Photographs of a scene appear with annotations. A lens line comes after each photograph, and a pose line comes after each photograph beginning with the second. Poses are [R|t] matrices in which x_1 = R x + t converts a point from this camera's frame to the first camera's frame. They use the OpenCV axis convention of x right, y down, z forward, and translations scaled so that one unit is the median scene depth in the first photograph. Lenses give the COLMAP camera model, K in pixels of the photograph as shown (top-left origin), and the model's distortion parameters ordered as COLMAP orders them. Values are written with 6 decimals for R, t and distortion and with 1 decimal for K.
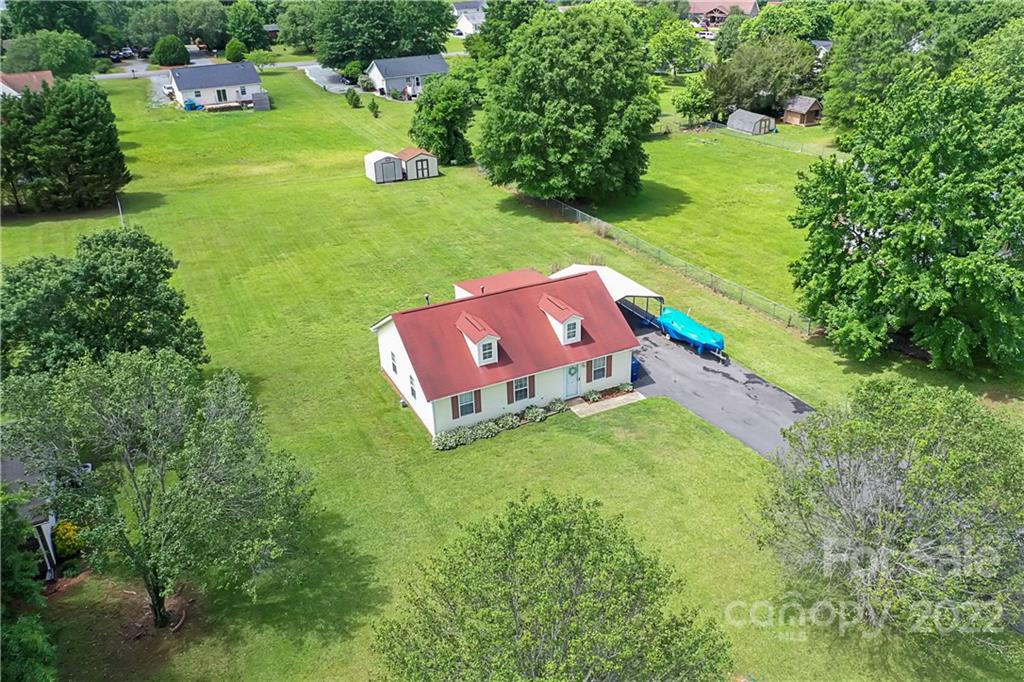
lens RADIAL K [[813.3, 0, 514.9], [0, 813.3, 343.8], [0, 0, 1]] dist [-0.004790, -0.000636]
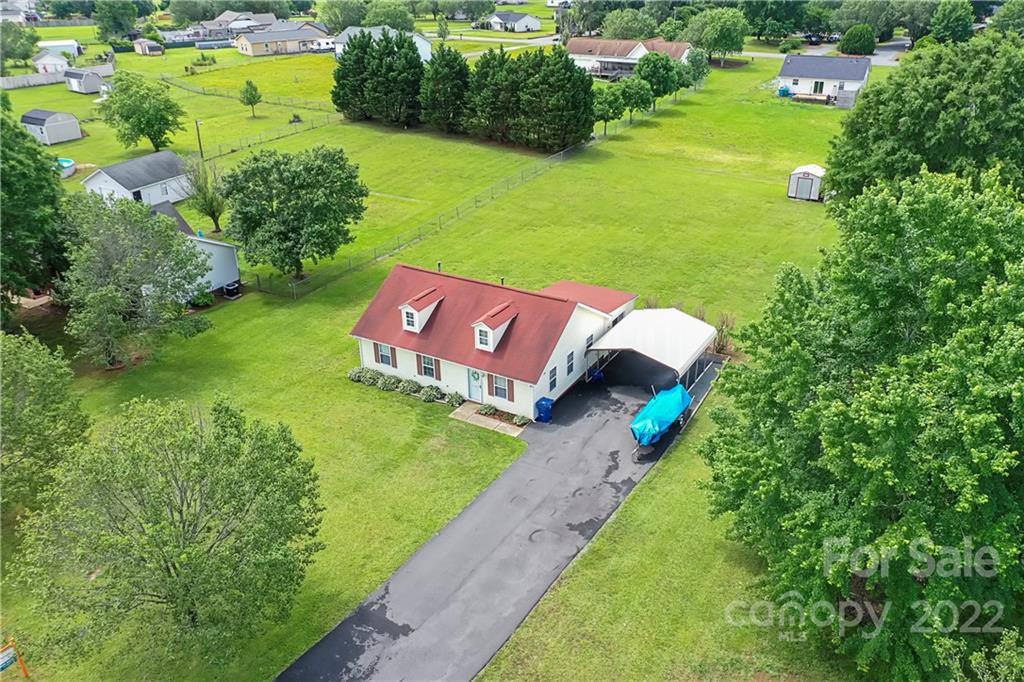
lens RADIAL K [[813.3, 0, 513.1], [0, 813.3, 343.9], [0, 0, 1]] dist [-0.004790, -0.000636]
pose [[0.544156, 0.387974, -0.743889, 0.519789], [-0.373233, 0.906030, 0.199518, -0.138340], [0.751393, 0.169075, 0.637826, 0.236815]]
